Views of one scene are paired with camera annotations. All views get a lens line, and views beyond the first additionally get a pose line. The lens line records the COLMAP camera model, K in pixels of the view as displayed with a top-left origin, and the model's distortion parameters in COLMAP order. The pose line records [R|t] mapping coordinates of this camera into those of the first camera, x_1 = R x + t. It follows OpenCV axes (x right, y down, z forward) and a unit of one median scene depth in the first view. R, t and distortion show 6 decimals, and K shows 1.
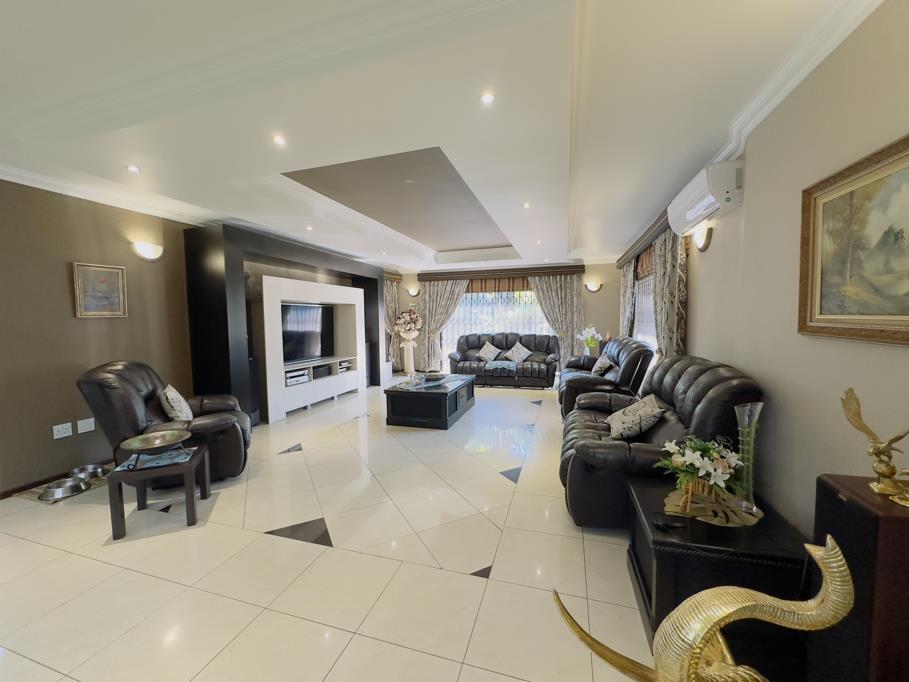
lens RADIAL K [[362.8, 0, 454.5], [0, 362.8, 341.0], [0, 0, 1]] dist [-0.001539, -0.000431]
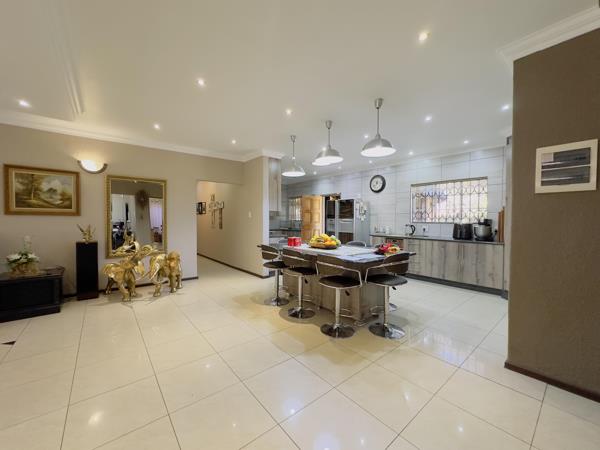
lens RADIAL K [[239.5, 0, 300.0], [0, 239.5, 225.0], [0, 0, 1]] dist [-0.001539, -0.000431]
pose [[-0.839535, -0.001955, 0.543301, -0.610757], [0.045017, 0.996305, 0.073147, 0.010264], [-0.541437, 0.085868, -0.836345, 0.398259]]
